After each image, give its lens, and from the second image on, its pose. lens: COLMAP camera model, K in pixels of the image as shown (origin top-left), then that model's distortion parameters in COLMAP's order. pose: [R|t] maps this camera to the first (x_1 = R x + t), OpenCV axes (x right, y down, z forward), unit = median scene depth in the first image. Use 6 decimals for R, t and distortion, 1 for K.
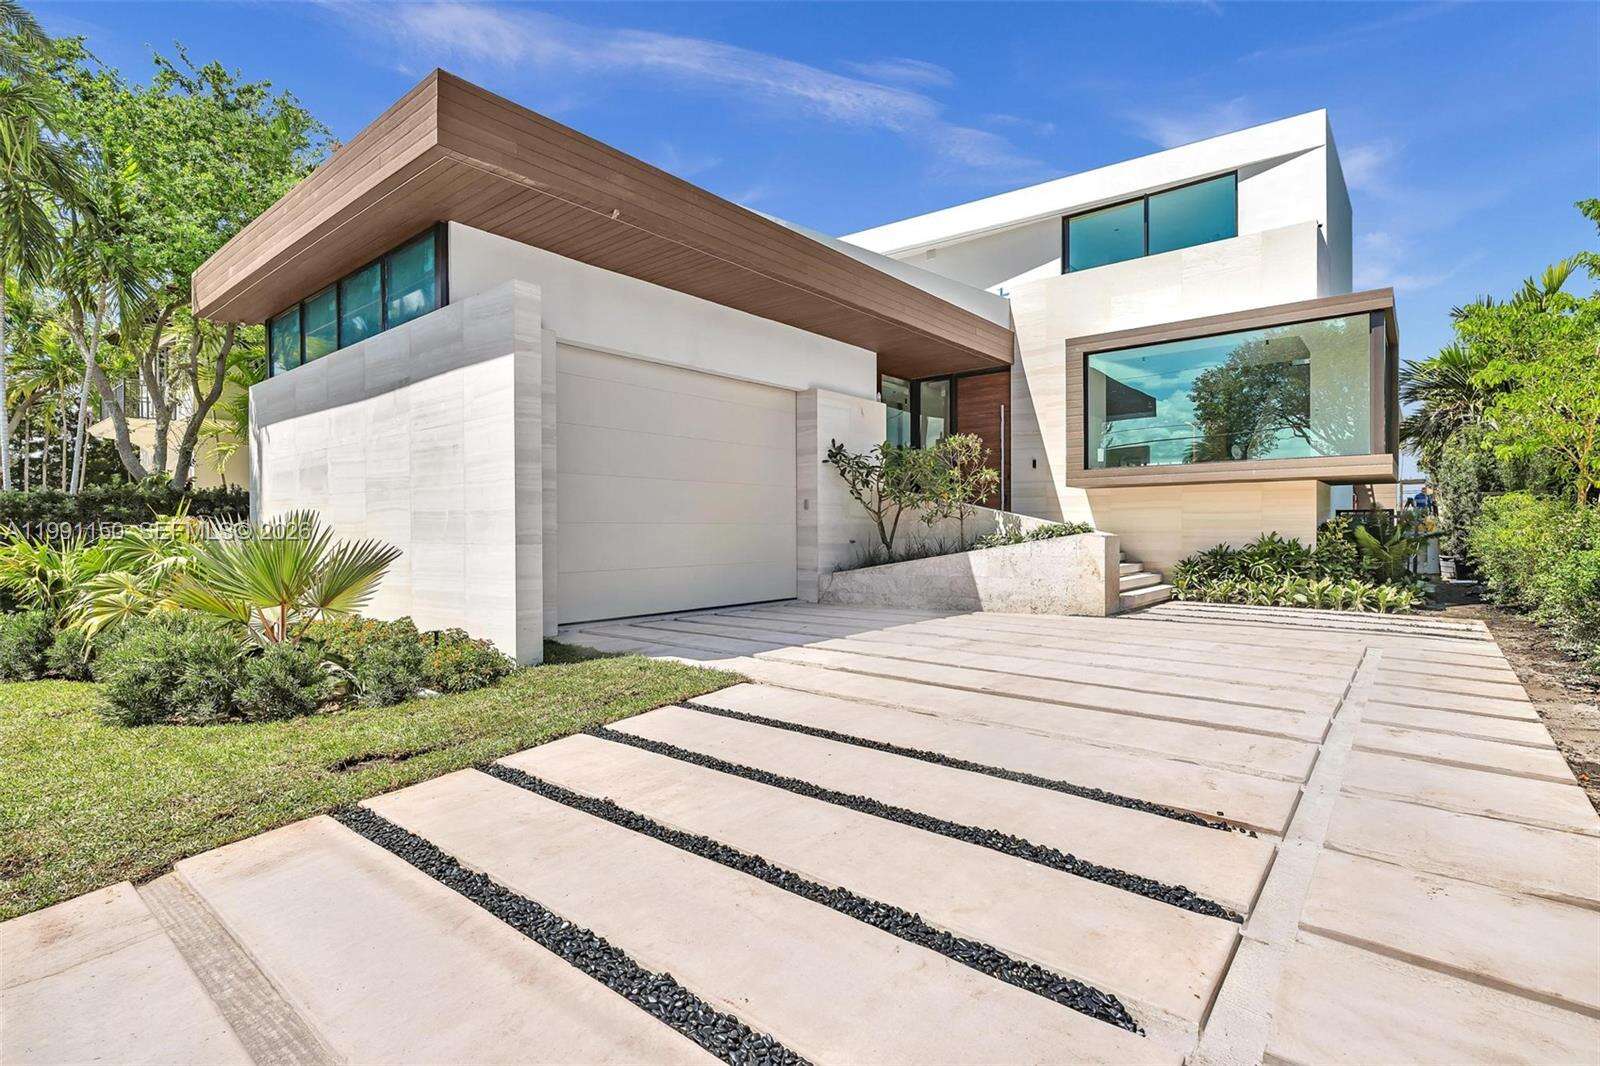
lens RADIAL K [[770.4, 0, 805.3], [0, 770.4, 526.6], [0, 0, 1]] dist [0.000953, 0.000561]
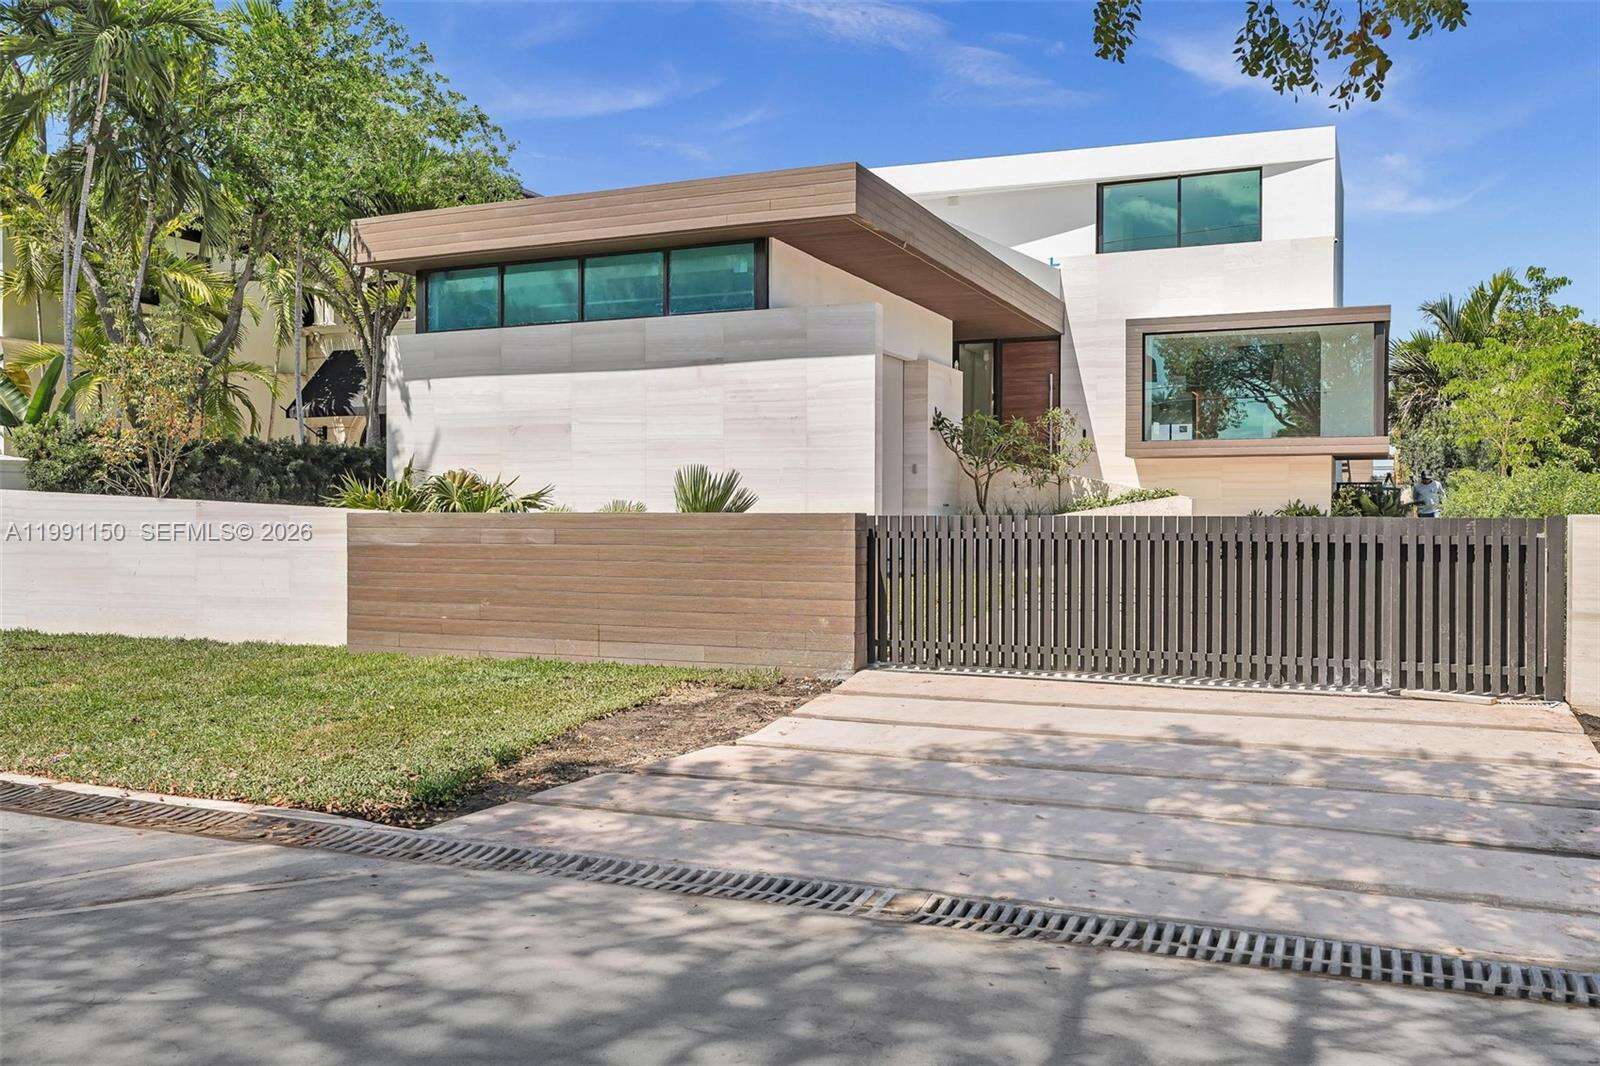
lens RADIAL K [[1347.4, 0, 797.8], [0, 1347.4, 526.9], [0, 0, 1]] dist [0.002065, 0.004041]
pose [[0.962329, 0.005566, 0.271832, -0.591524], [-0.007824, 0.999943, 0.007222, 0.035080], [-0.271777, -0.009077, 0.962318, -0.663035]]
